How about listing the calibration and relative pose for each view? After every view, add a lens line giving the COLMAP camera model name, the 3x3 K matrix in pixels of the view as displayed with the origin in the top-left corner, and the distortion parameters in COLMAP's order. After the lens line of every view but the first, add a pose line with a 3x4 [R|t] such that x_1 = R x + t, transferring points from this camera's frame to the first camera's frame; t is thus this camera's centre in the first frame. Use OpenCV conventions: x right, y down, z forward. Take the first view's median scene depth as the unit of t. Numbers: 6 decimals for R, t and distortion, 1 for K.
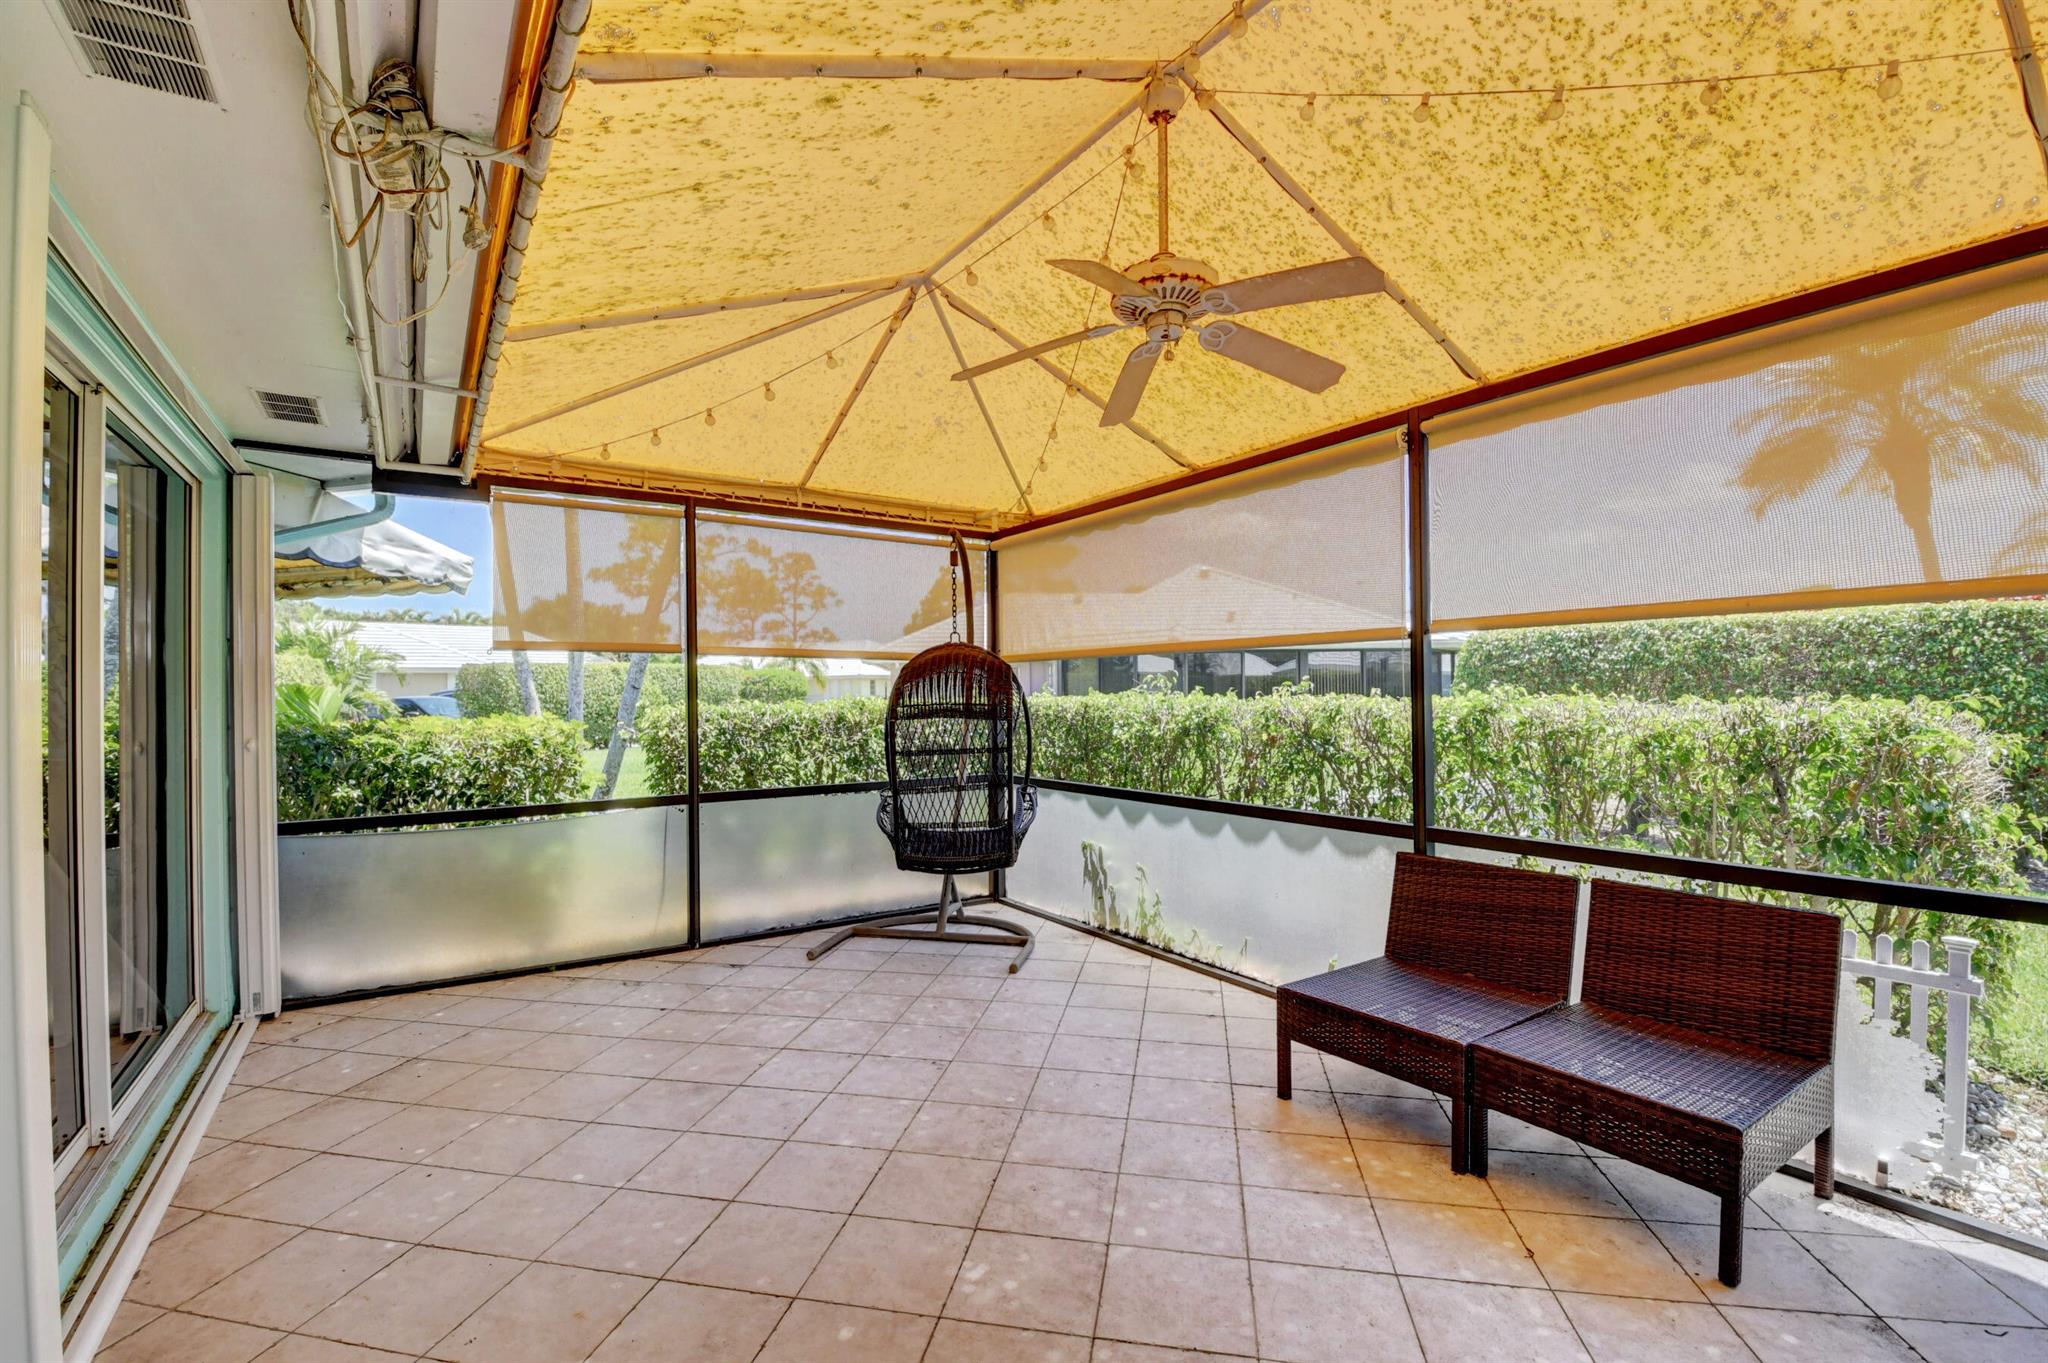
lens RADIAL K [[899.7, 0, 1018.8], [0, 899.7, 682.8], [0, 0, 1]] dist [0.023982, -0.033705]
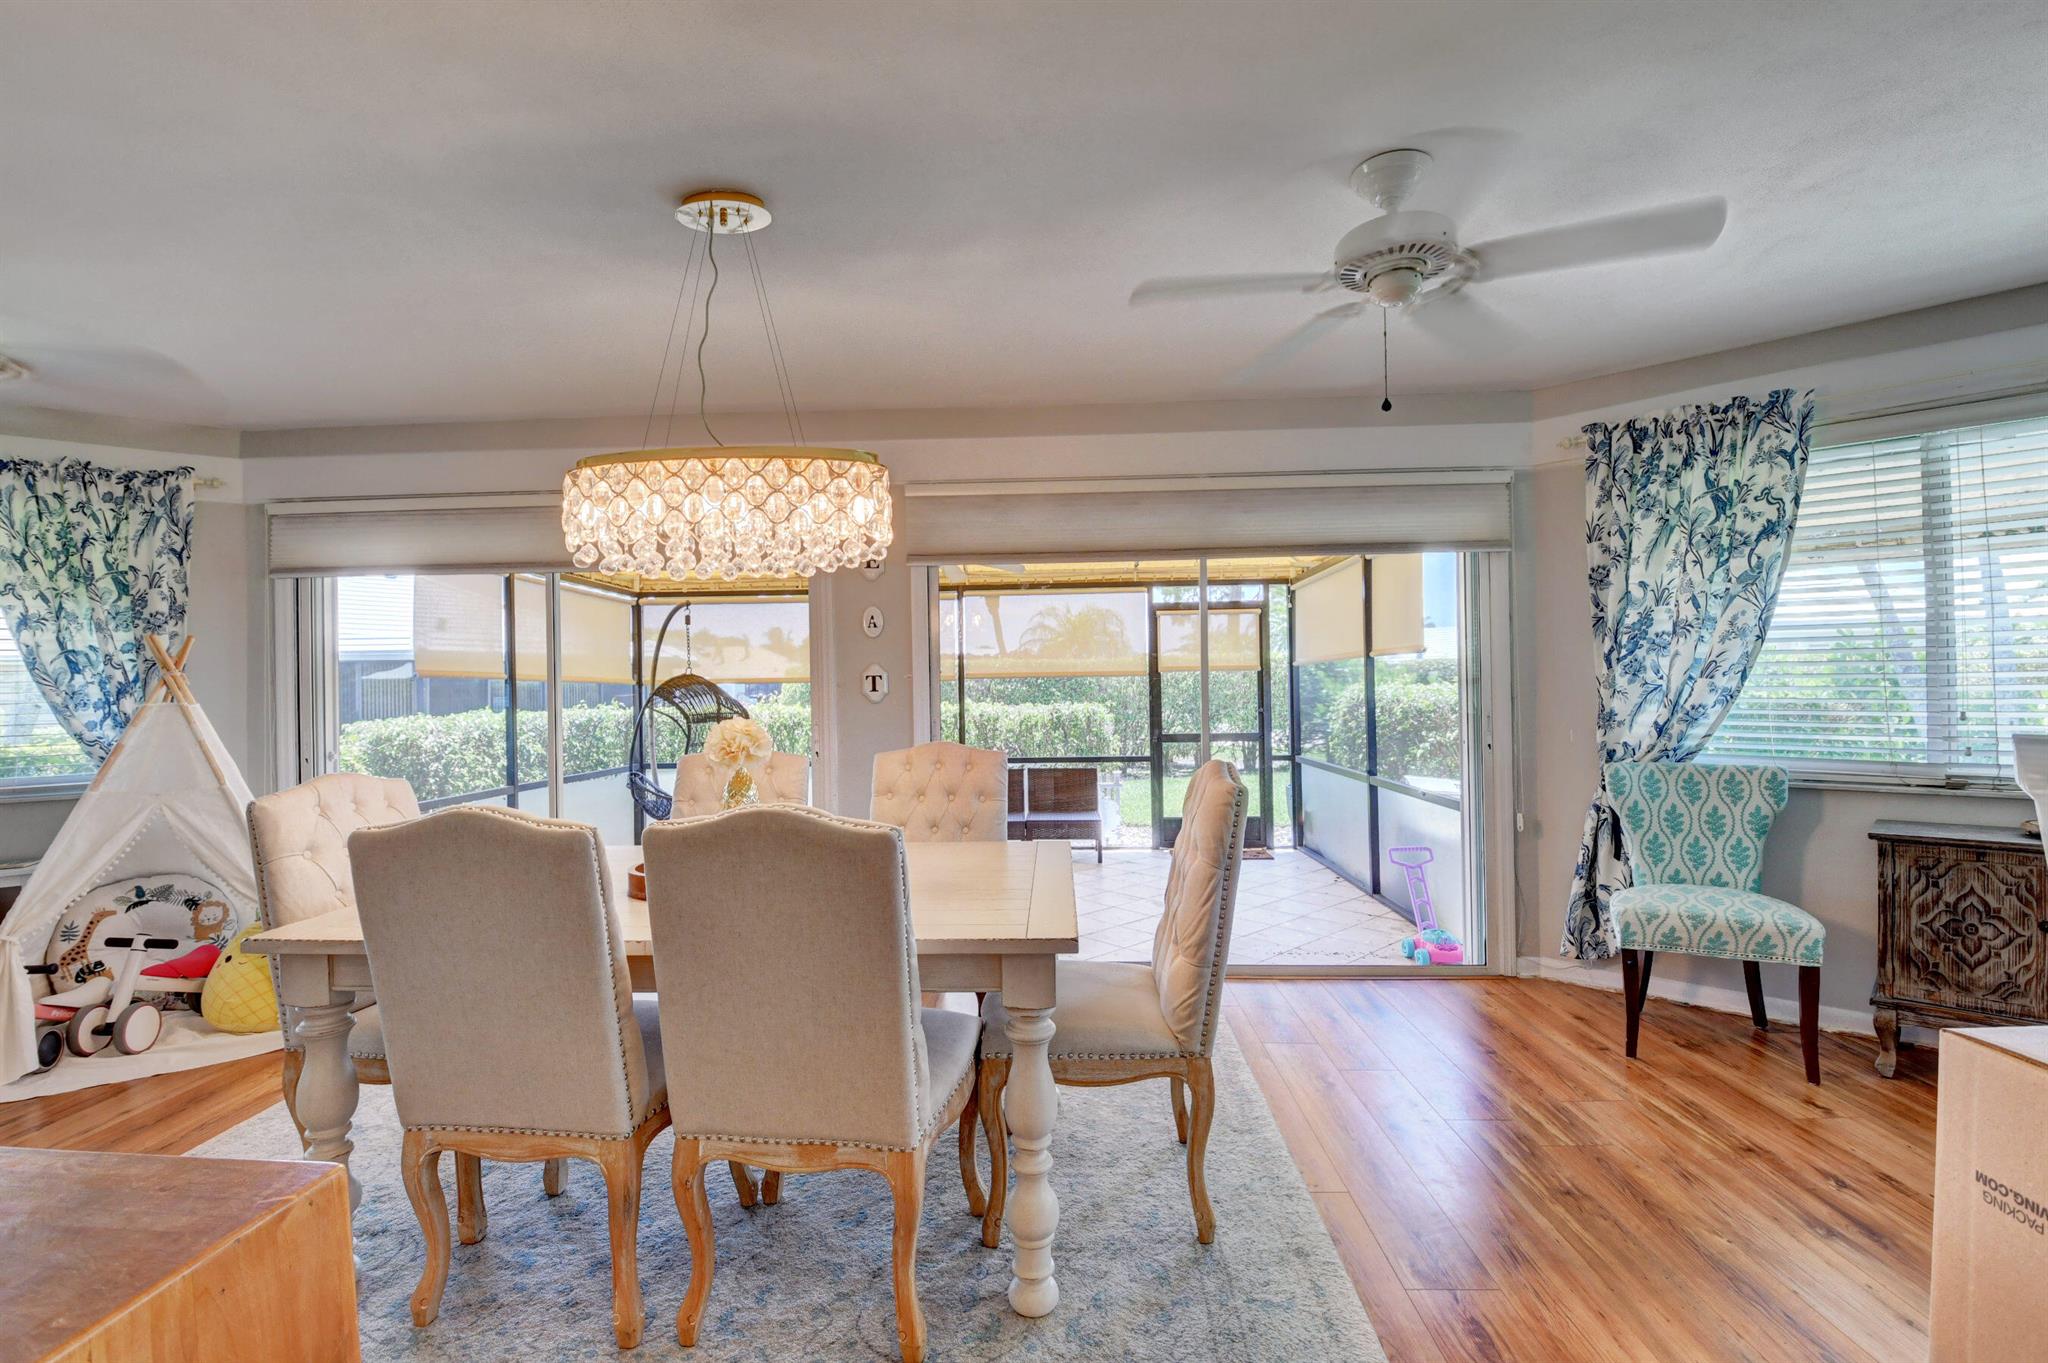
lens RADIAL K [[900.2, 0, 1016.0], [0, 900.2, 681.0], [0, 0, 1]] dist [0.010022, -0.023001]
pose [[0.589221, 0.007670, 0.807935, -1.183226], [-0.000246, 0.999957, -0.009314, -0.021581], [-0.807972, 0.005289, 0.589197, -0.448542]]
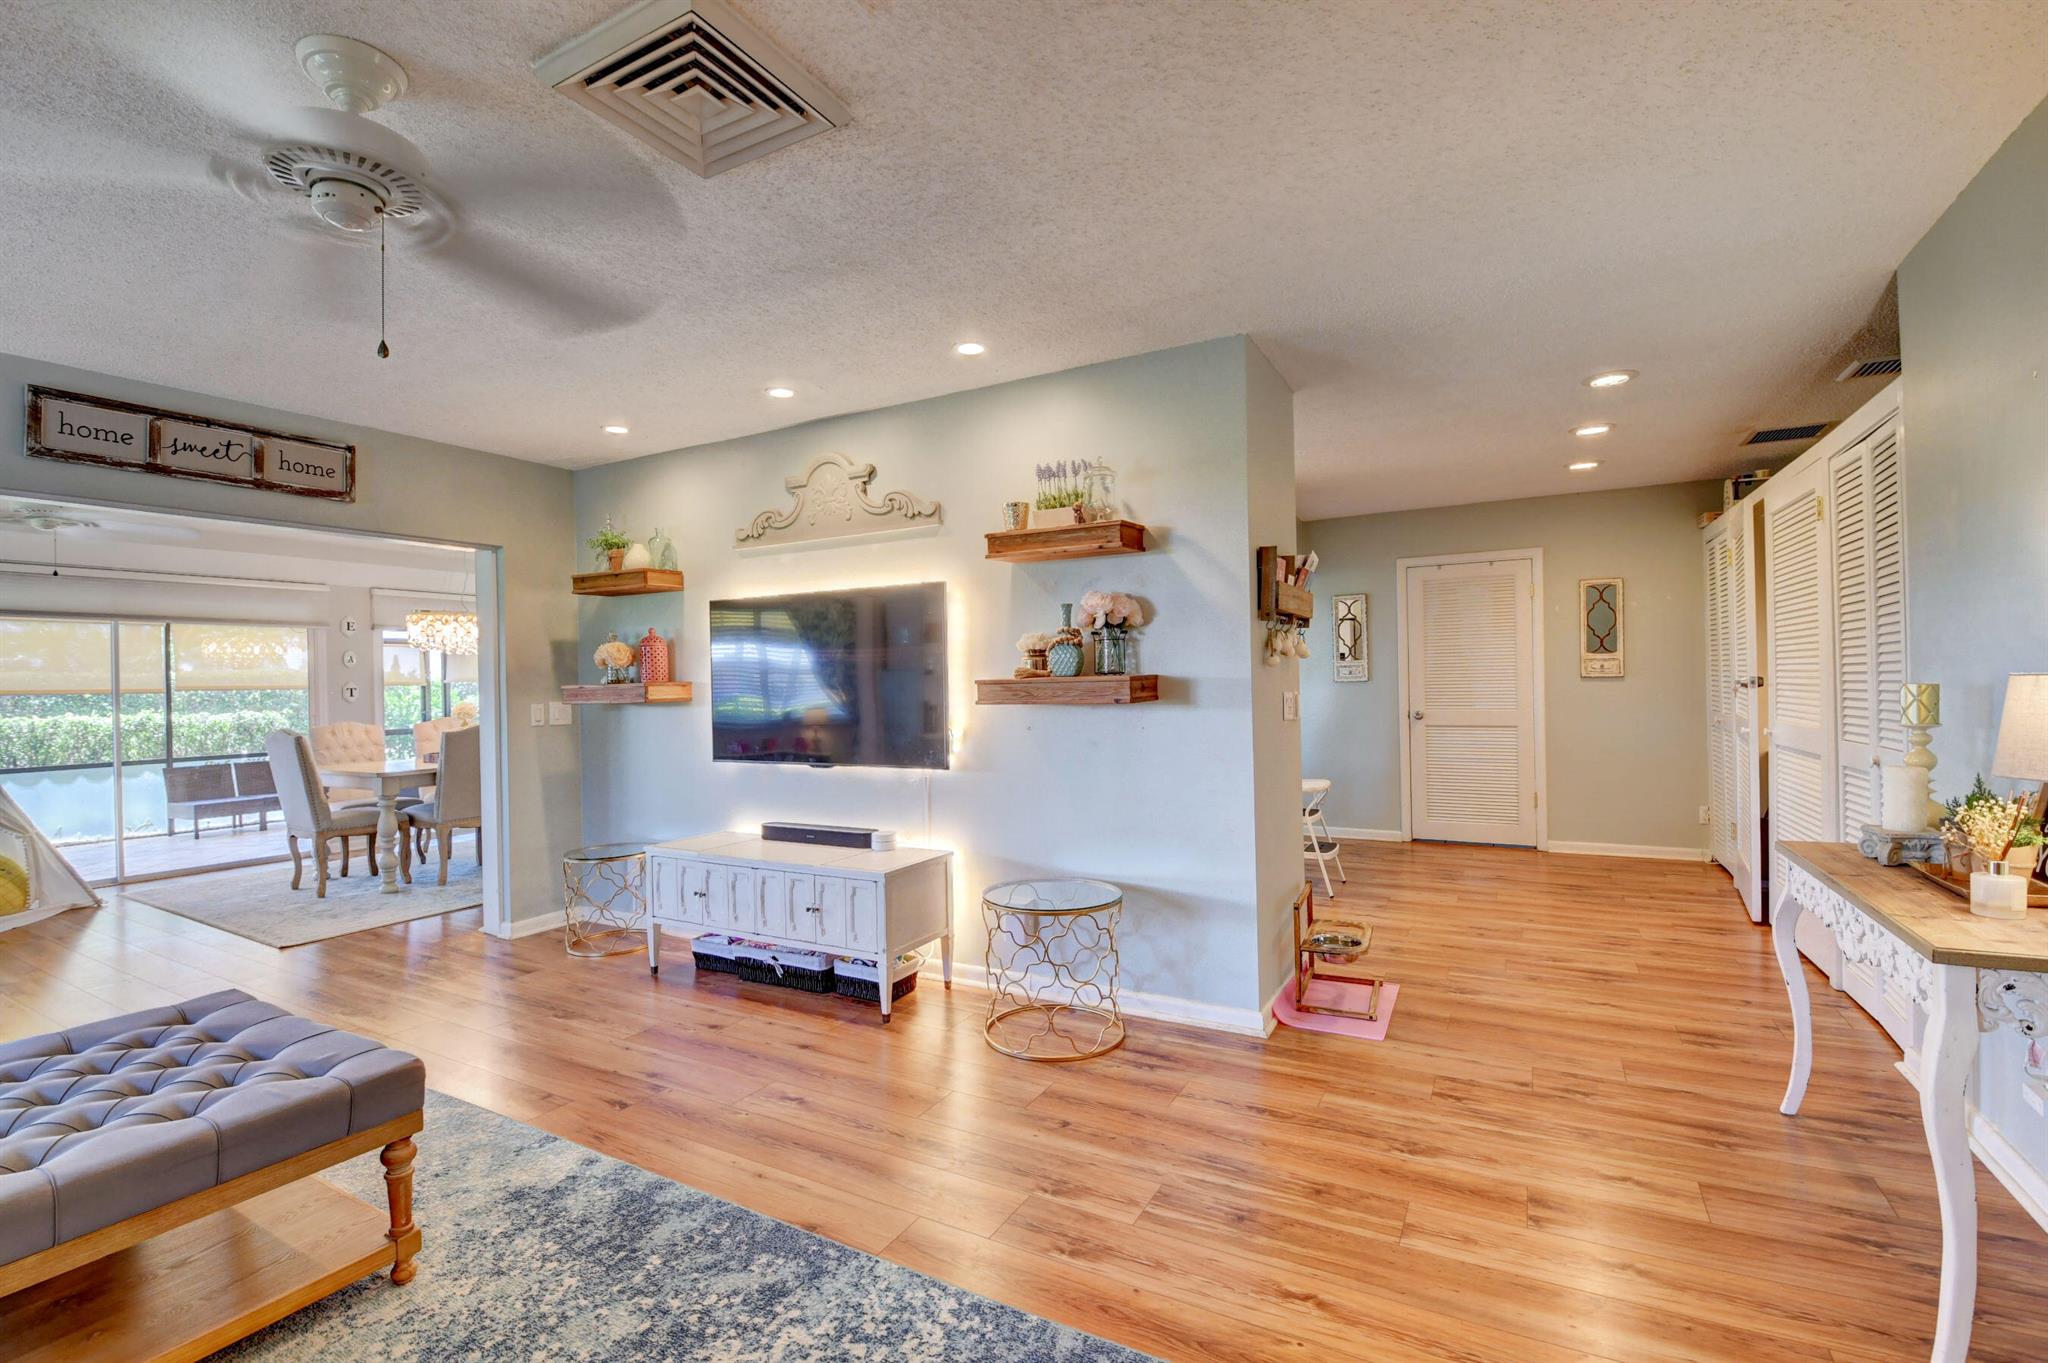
lens RADIAL K [[899.7, 0, 1018.8], [0, 899.7, 682.8], [0, 0, 1]] dist [0.023982, -0.033705]
pose [[-0.455657, 0.021316, 0.889900, -2.795202], [0.013855, 0.999762, -0.016854, 0.003012], [-0.890048, 0.004650, -0.455844, -0.099437]]
